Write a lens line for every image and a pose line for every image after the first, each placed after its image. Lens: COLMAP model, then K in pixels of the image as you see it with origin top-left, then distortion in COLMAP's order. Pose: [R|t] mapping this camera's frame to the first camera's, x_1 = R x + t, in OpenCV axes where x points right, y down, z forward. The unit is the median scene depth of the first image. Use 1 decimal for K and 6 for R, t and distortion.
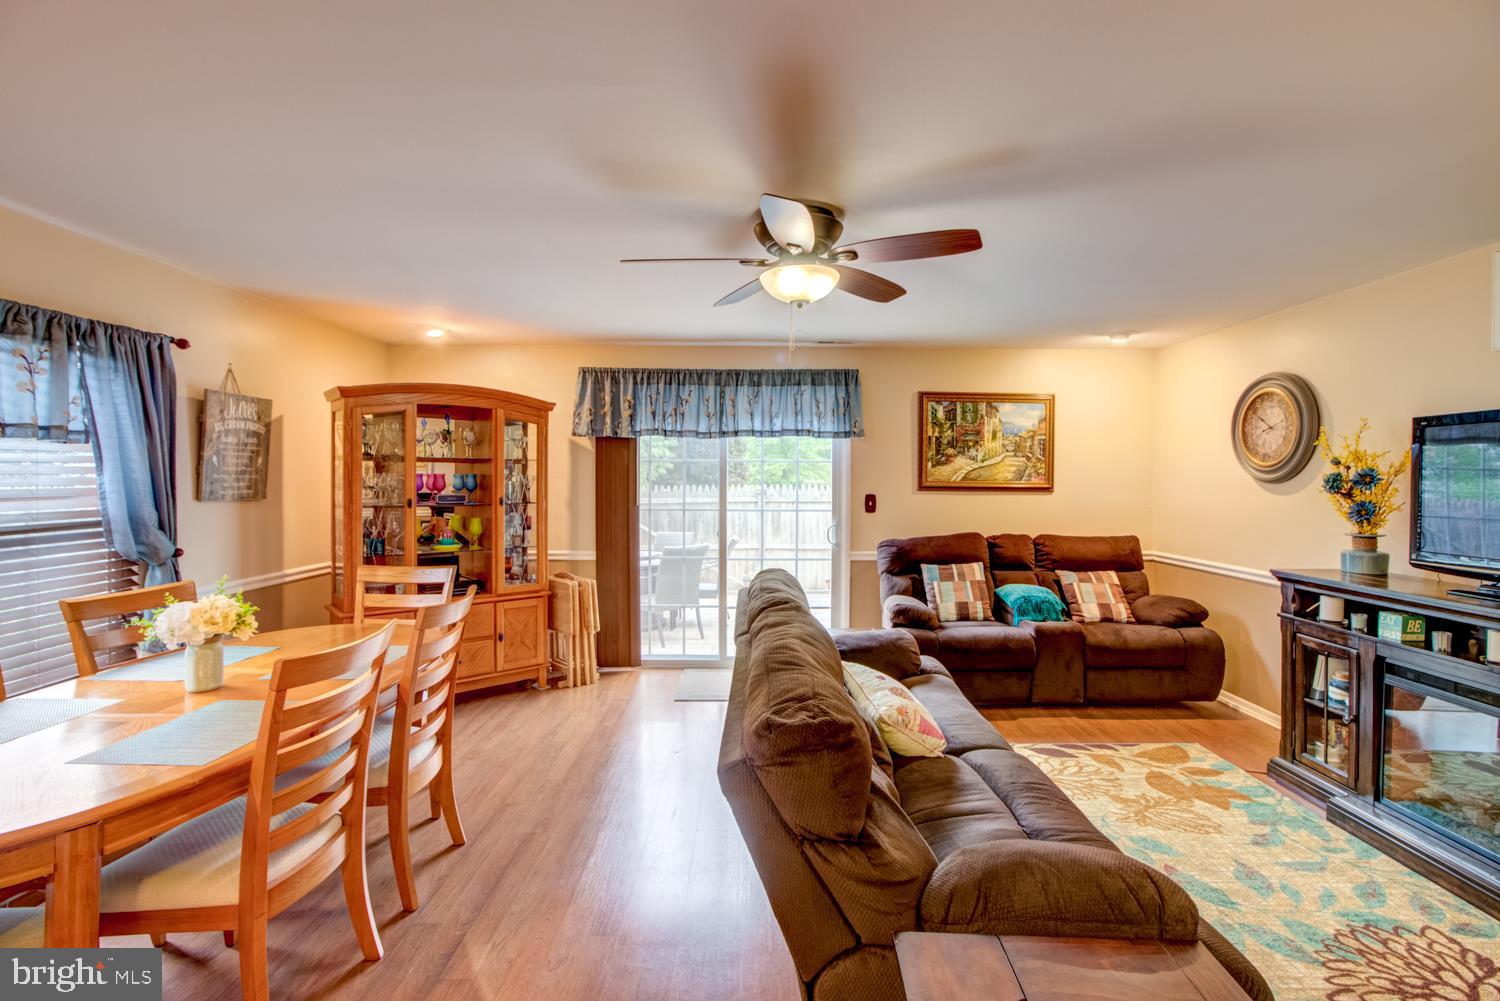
lens RADIAL K [[694.4, 0, 756.3], [0, 694.4, 479.8], [0, 0, 1]] dist [-0.046208, 0.053362]
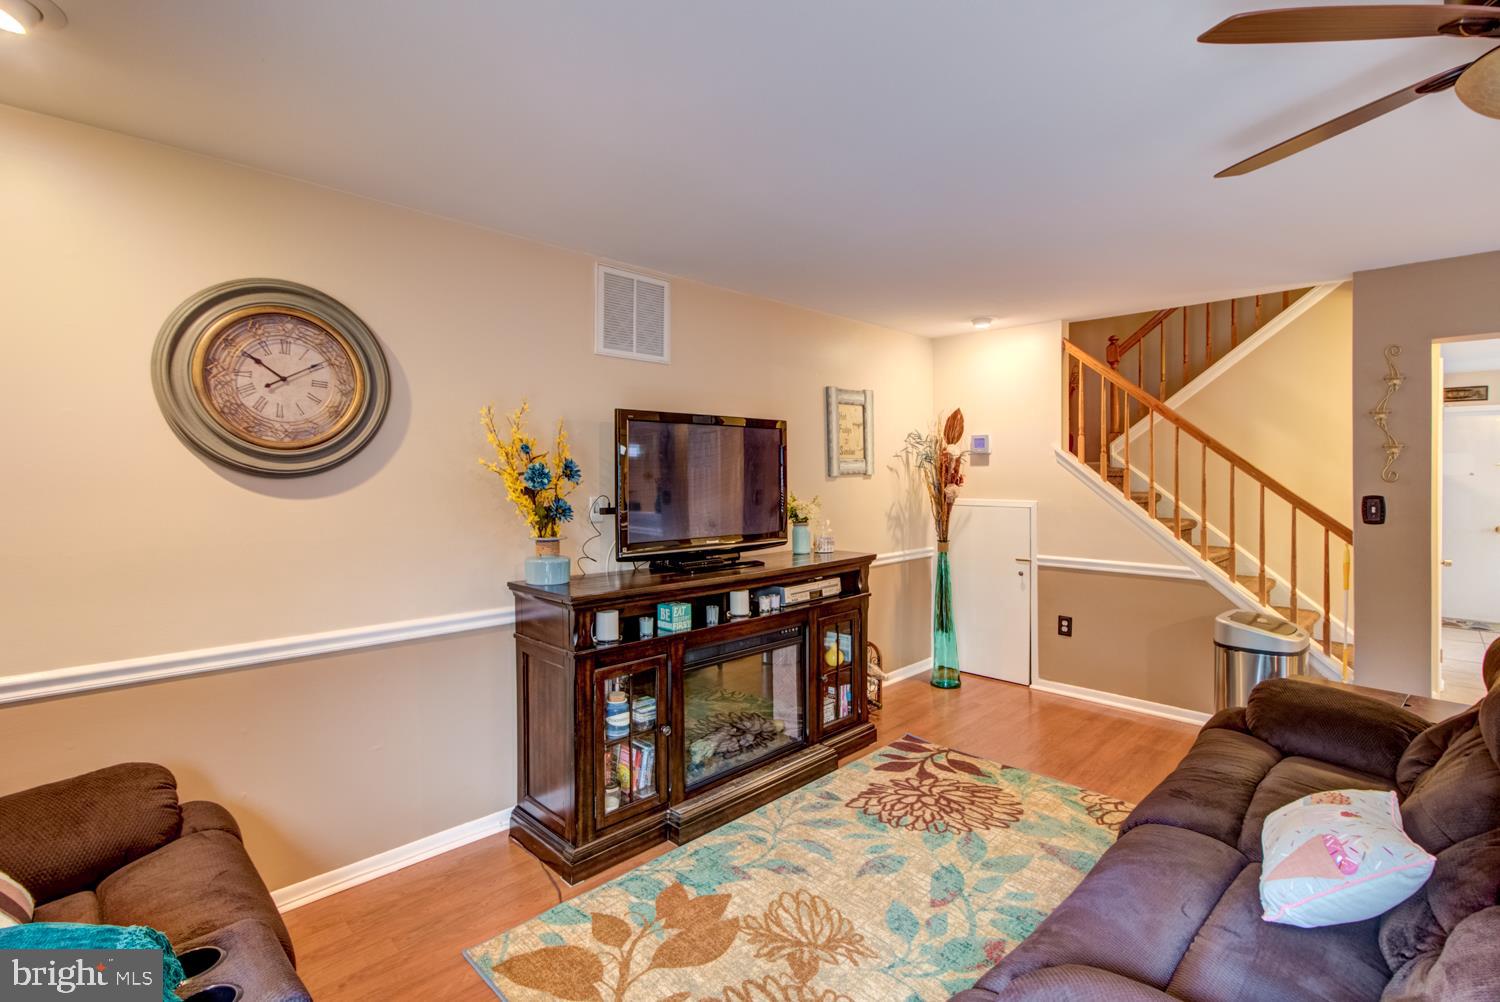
lens RADIAL K [[694.4, 0, 756.3], [0, 694.4, 480.3], [0, 0, 1]] dist [-0.046208, 0.053362]
pose [[-0.704192, -0.007690, 0.709968, 0.064469], [-0.000003, 0.999941, 0.010828, 0.000275], [-0.710010, 0.007623, -0.704151, 0.884485]]
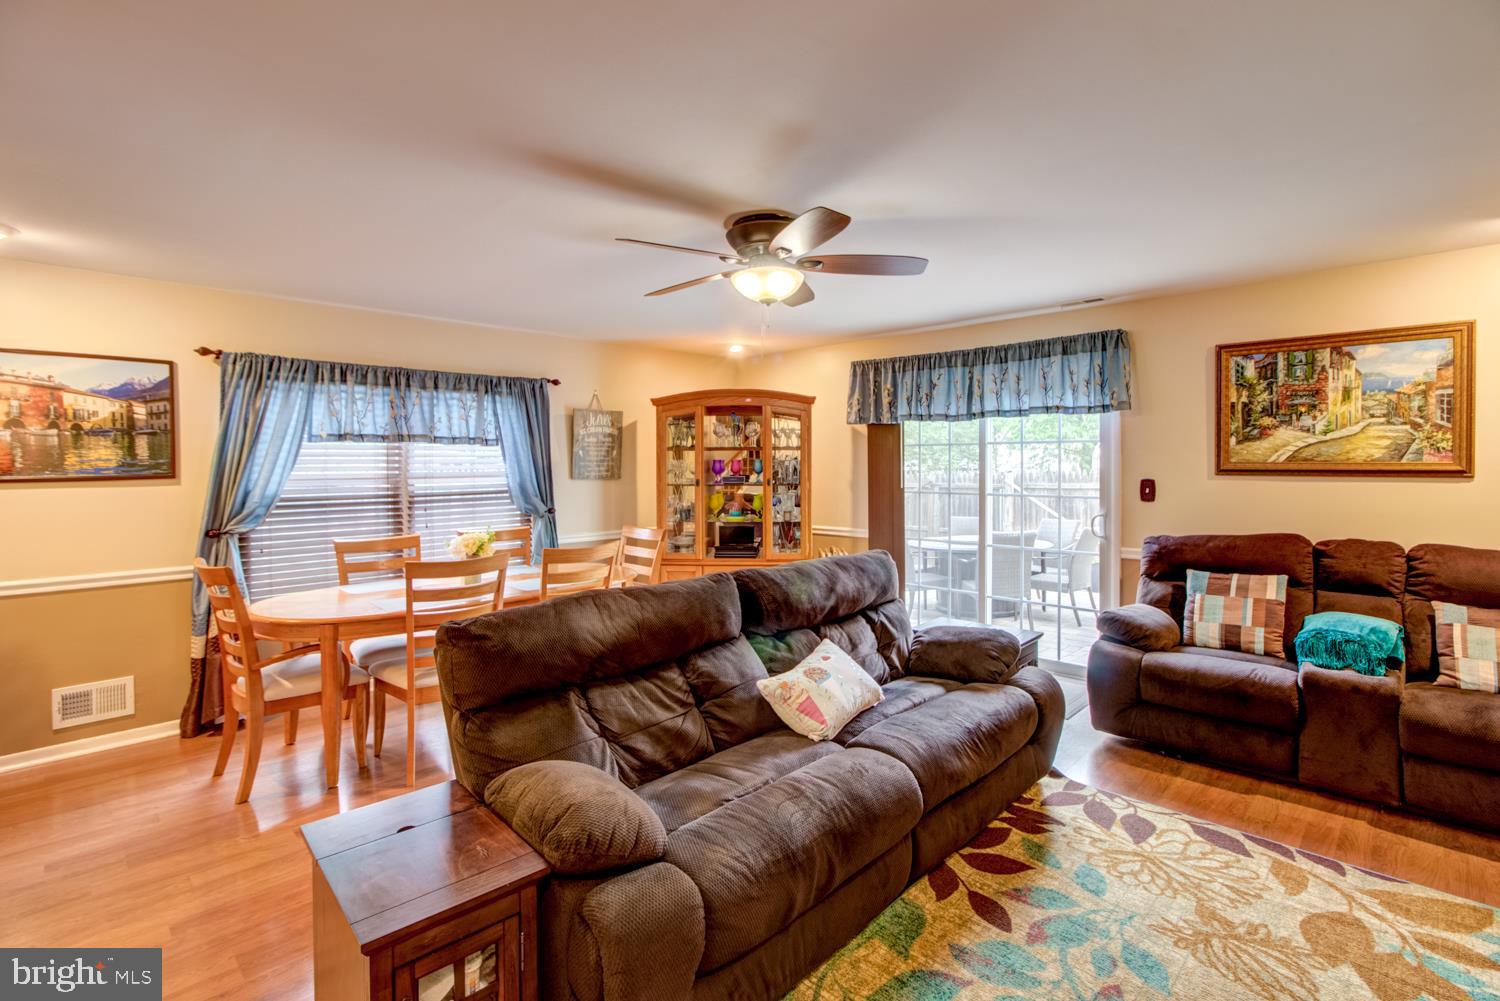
lens RADIAL K [[696.5, 0, 769.6], [0, 696.5, 465.8], [0, 0, 1]] dist [0.019562, -0.001043]
pose [[0.724046, -0.005400, -0.689731, 0.421653], [0.007073, 0.999975, -0.000404, 0.002557], [0.689716, -0.004586, 0.724066, 0.100579]]
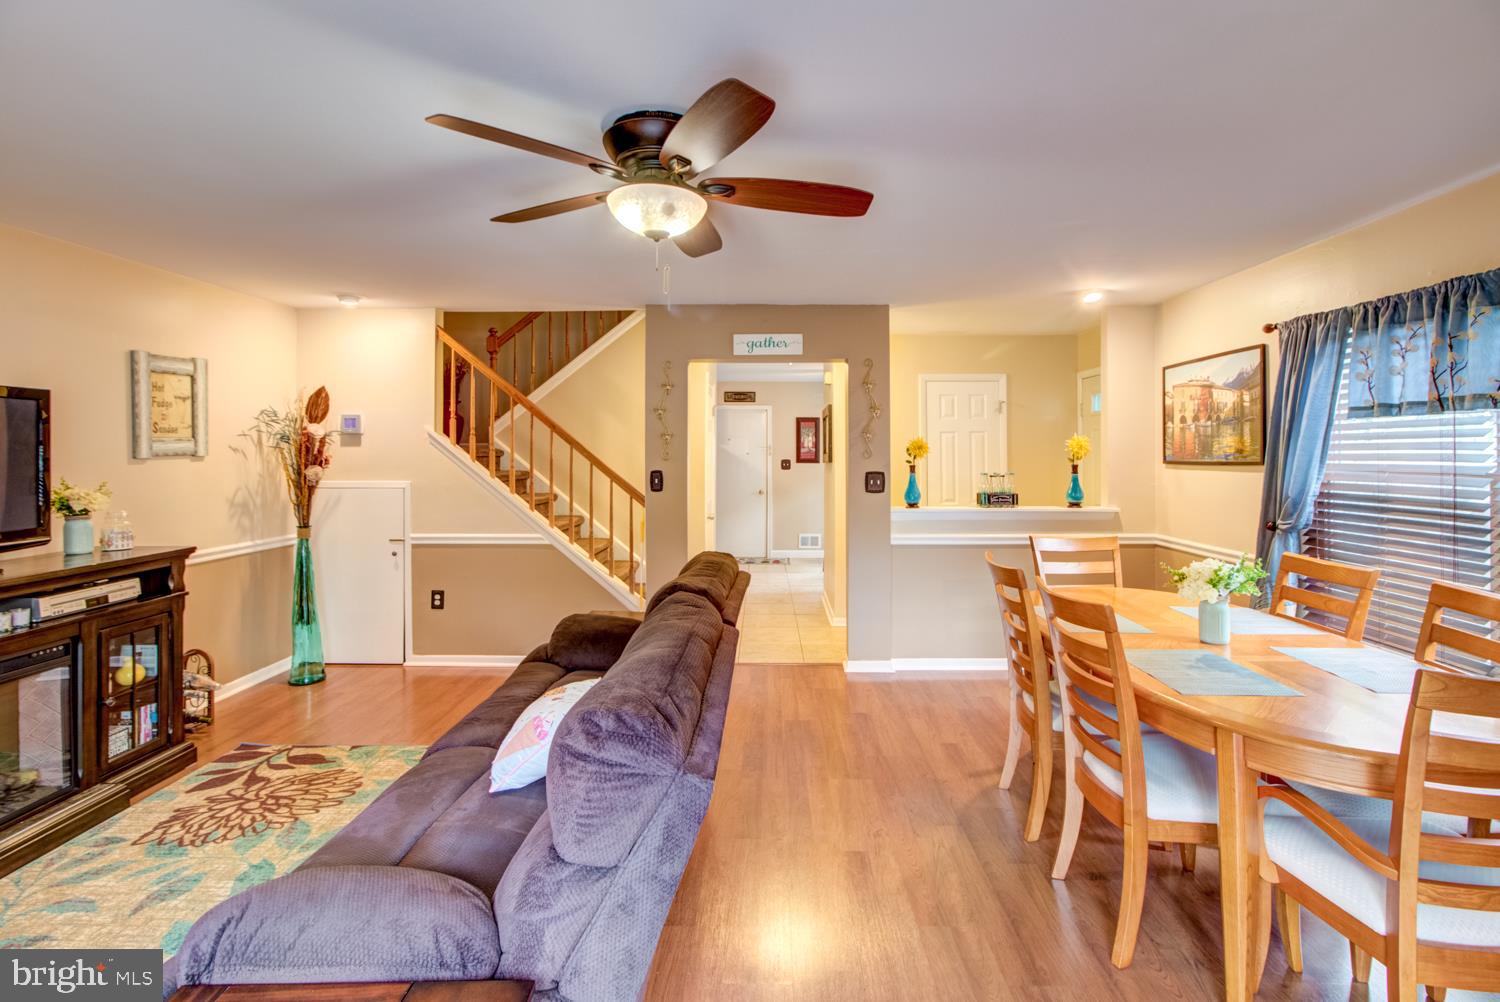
lens RADIAL K [[696.7, 0, 744.7], [0, 696.7, 449.0], [0, 0, 1]] dist [-0.001729, -0.000279]
pose [[-0.999778, -0.000375, 0.021055, -0.026652], [-0.000513, 0.999978, -0.006558, -0.000315], [-0.021052, -0.006567, -0.999757, 0.915386]]
